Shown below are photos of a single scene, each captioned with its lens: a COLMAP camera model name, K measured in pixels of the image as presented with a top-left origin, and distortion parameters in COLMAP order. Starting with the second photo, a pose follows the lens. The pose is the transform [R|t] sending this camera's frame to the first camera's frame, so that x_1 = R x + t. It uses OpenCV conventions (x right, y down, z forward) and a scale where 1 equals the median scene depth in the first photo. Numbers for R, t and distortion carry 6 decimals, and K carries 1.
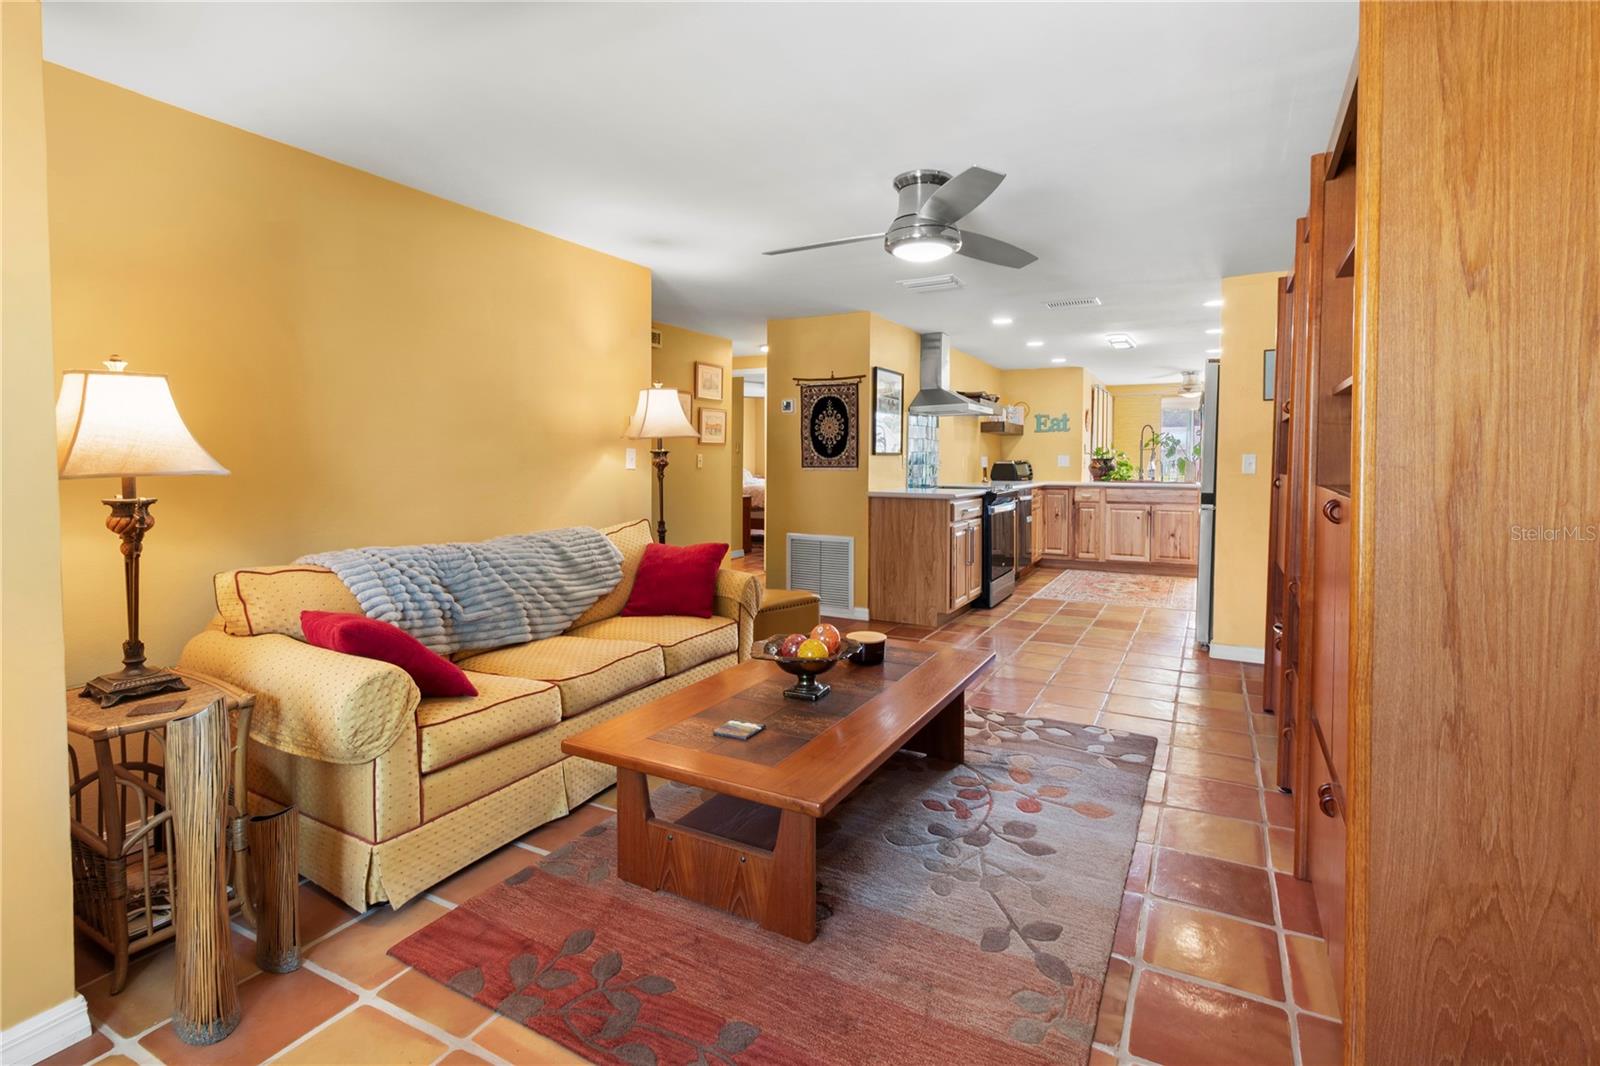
lens RADIAL K [[753.8, 0, 840.4], [0, 753.8, 482.8], [0, 0, 1]] dist [0.006399, -0.001863]
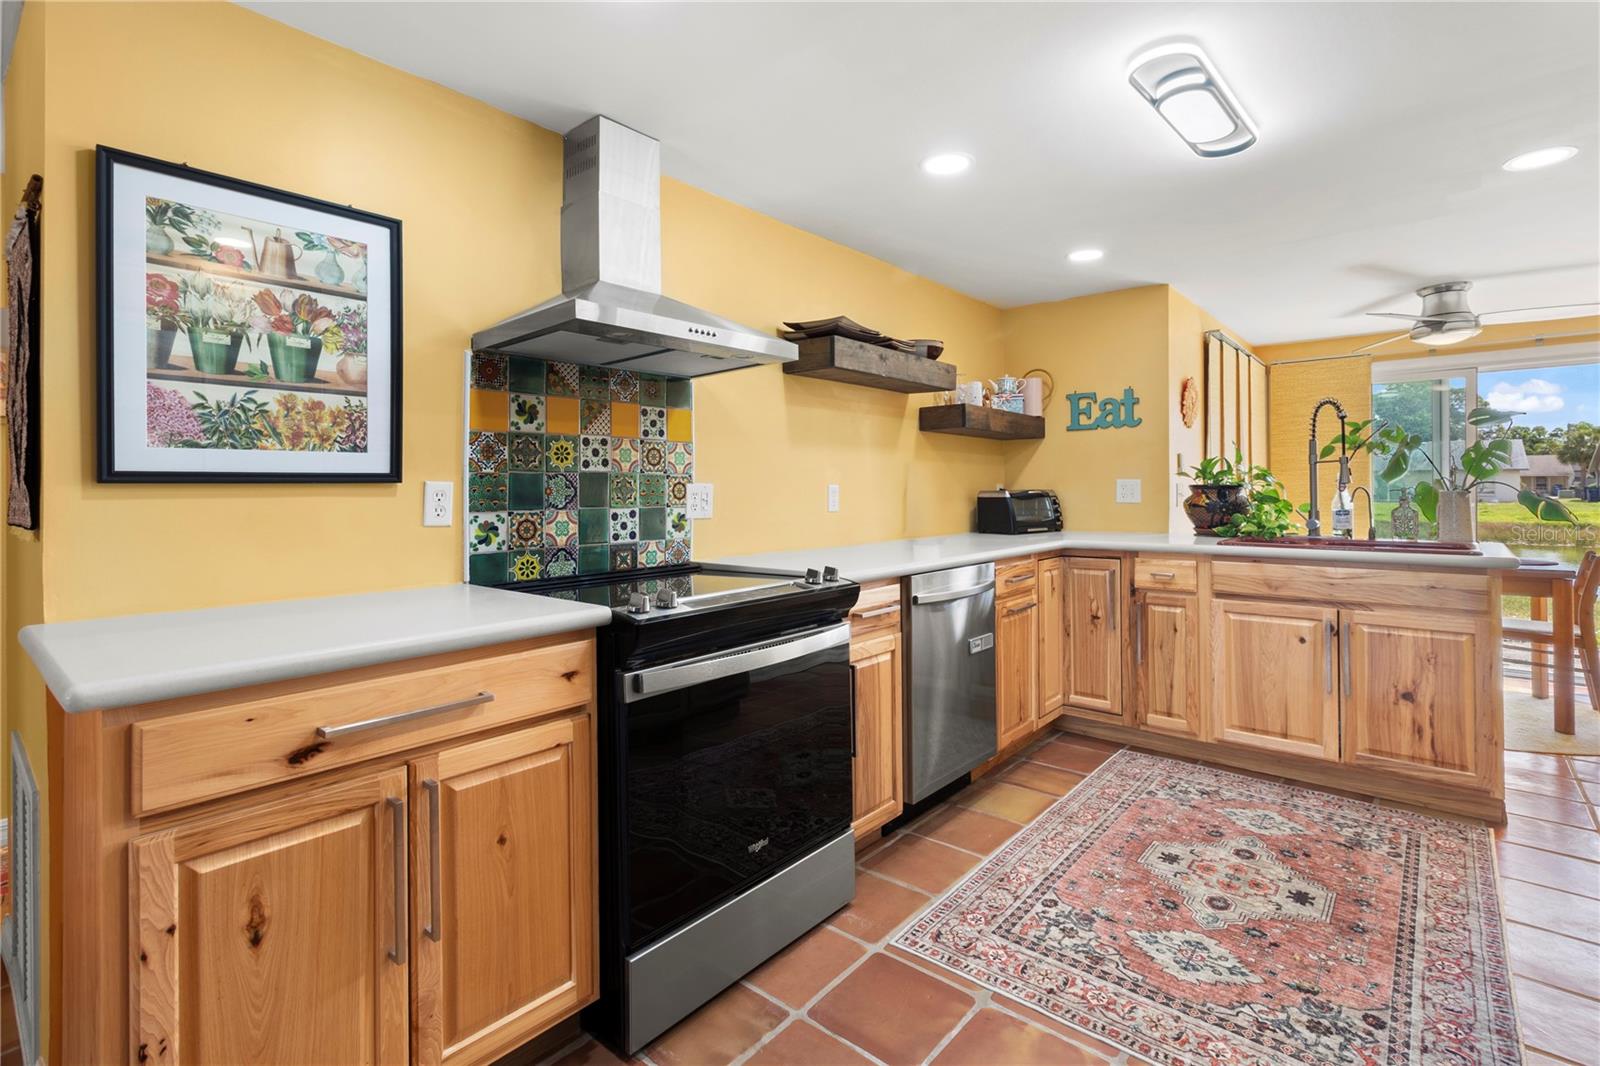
lens RADIAL K [[753.8, 0, 824.0], [0, 753.8, 484.6], [0, 0, 1]] dist [0.006399, -0.001863]
pose [[0.971552, -0.009249, -0.236645, 0.322065], [0.001139, 0.999408, -0.034383, -0.024286], [0.236822, 0.033136, 0.970988, 0.729921]]
